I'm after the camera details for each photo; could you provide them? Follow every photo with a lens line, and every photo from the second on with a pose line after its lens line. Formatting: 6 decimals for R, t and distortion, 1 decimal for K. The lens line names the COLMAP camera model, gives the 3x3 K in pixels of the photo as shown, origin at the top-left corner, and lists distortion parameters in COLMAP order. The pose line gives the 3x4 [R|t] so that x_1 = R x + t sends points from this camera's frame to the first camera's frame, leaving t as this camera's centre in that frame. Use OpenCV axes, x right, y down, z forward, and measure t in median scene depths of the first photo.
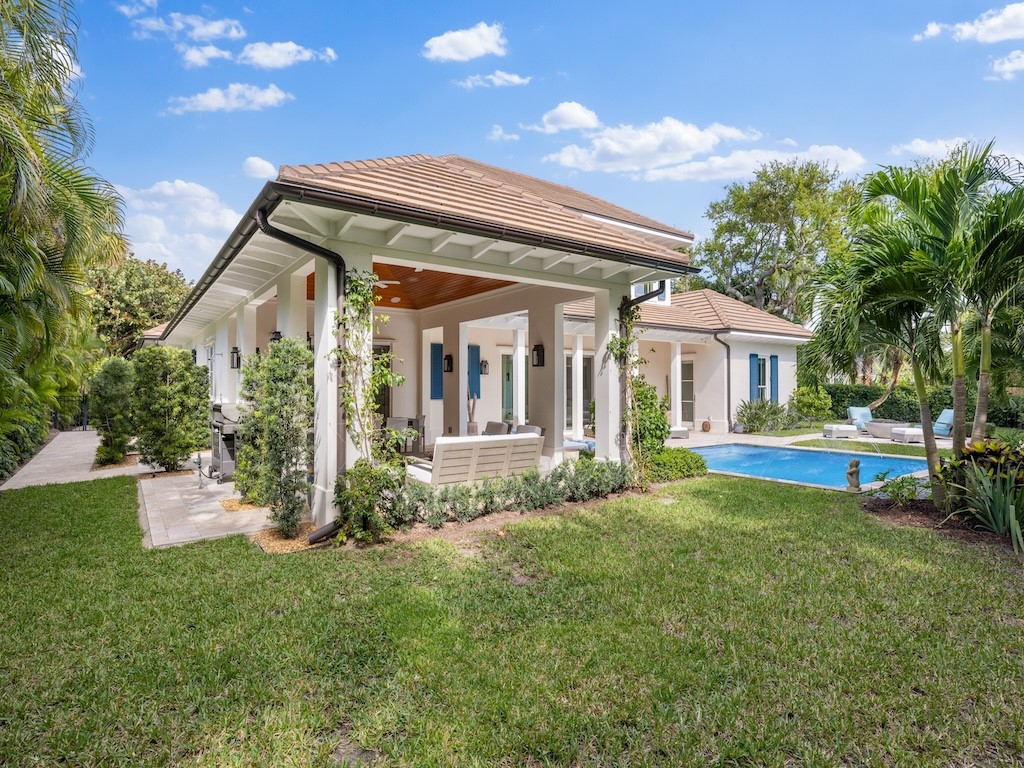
lens RADIAL K [[551.3, 0, 512.0], [0, 551.3, 384.0], [0, 0, 1]] dist [0.003143, 0.000496]
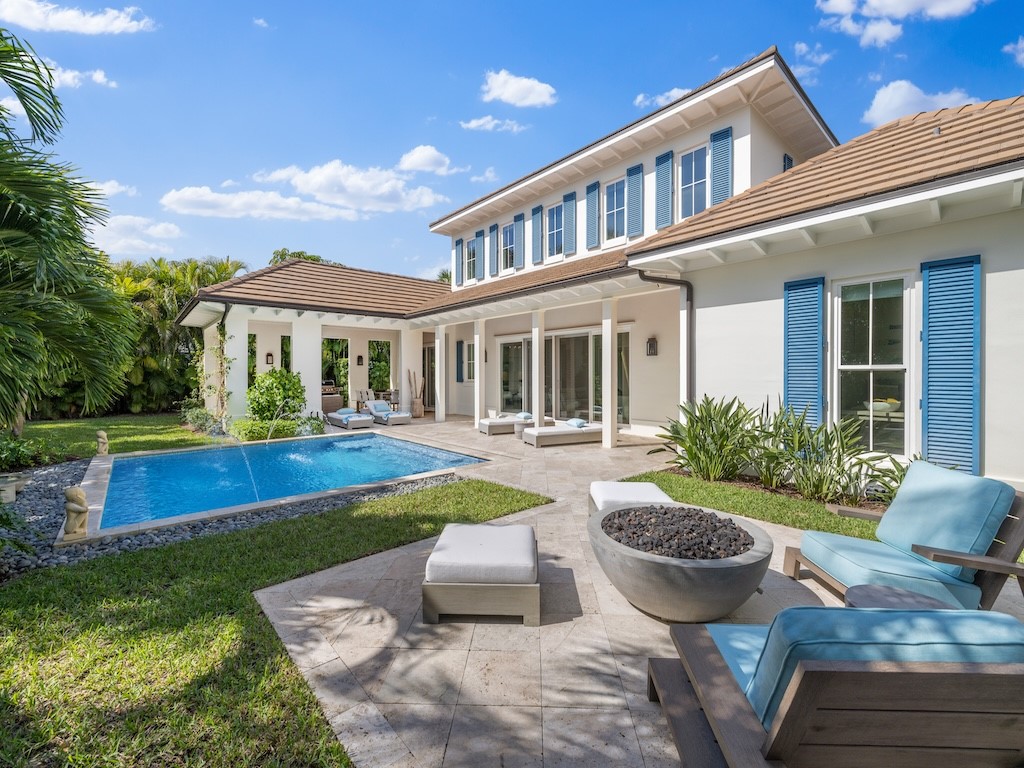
lens RADIAL K [[424.8, 0, 509.6], [0, 424.8, 374.2], [0, 0, 1]] dist [-0.000691, 0.000002]
pose [[0.104528, -0.000491, -0.994522, 0.703724], [0.009771, 0.999952, 0.000533, 0.006682], [0.994474, -0.009773, 0.104528, 0.778374]]
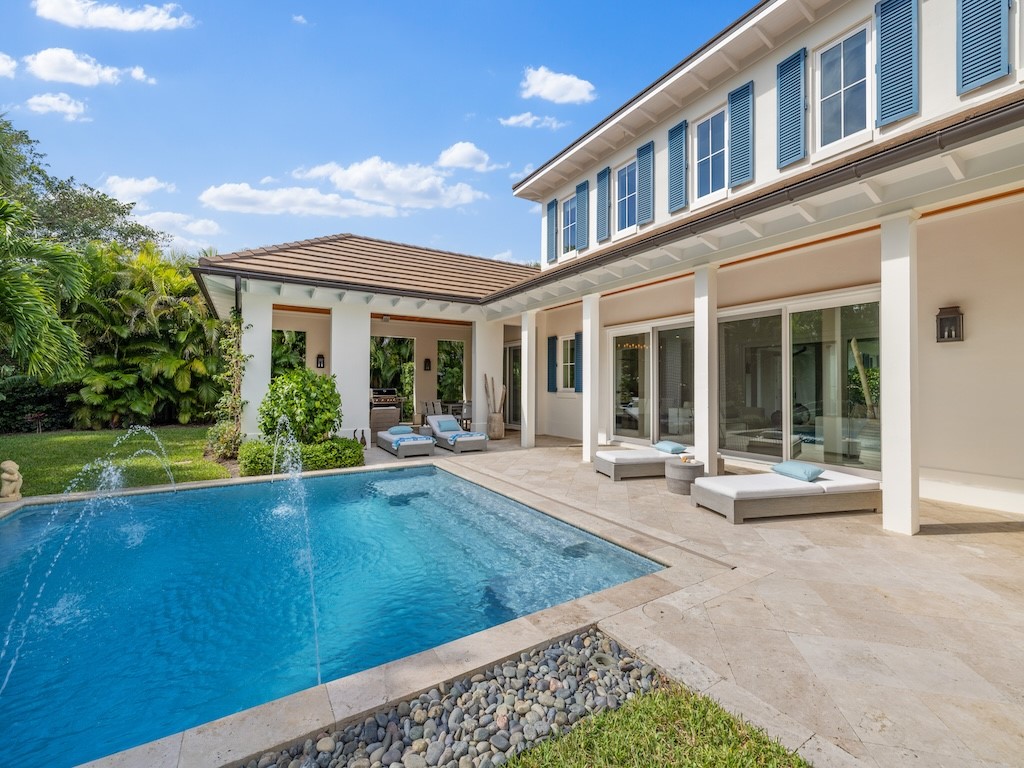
lens RADIAL K [[440.3, 0, 512.0], [0, 440.3, 384.0], [0, 0, 1]] dist [0.003008, 0.000324]
pose [[-0.069707, -0.004110, -0.997559, 0.509847], [0.002660, 0.999987, -0.004306, 0.012666], [0.997564, -0.002953, -0.069696, 0.754638]]
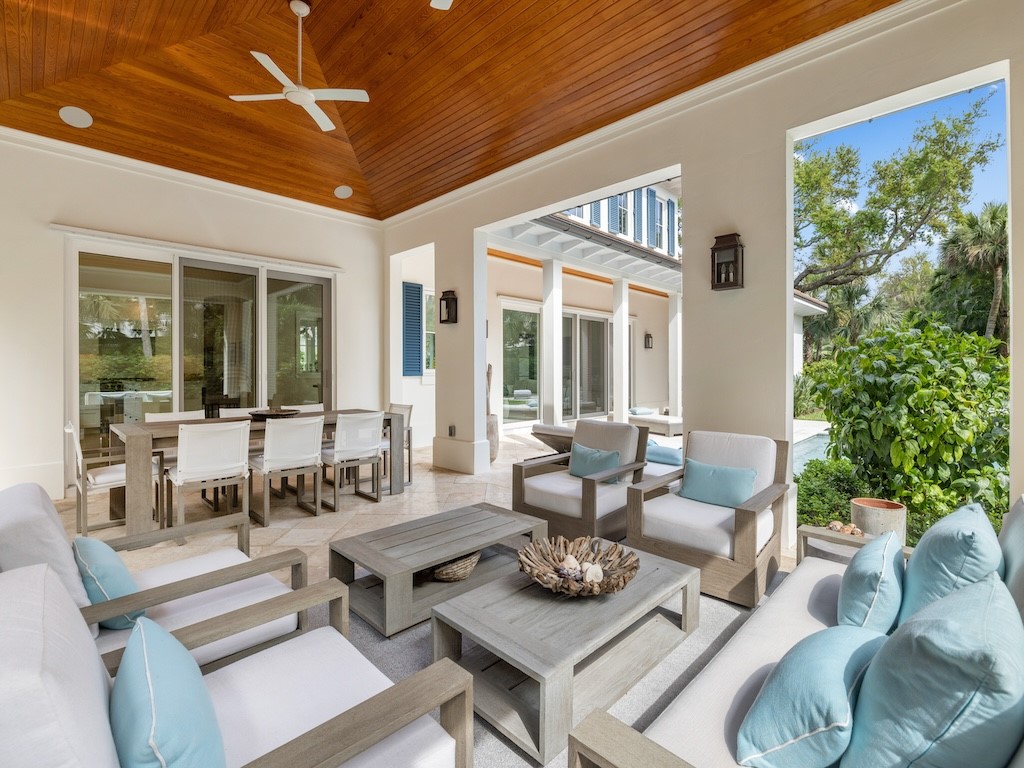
lens RADIAL K [[475.8, 0, 514.9], [0, 475.8, 370.2], [0, 0, 1]] dist [-0.002491, -0.000437]
pose [[0.983471, 0.000632, 0.181062, -0.091681], [-0.002460, 0.999948, 0.009875, 0.012814], [-0.181047, -0.010157, 0.983422, 0.357871]]
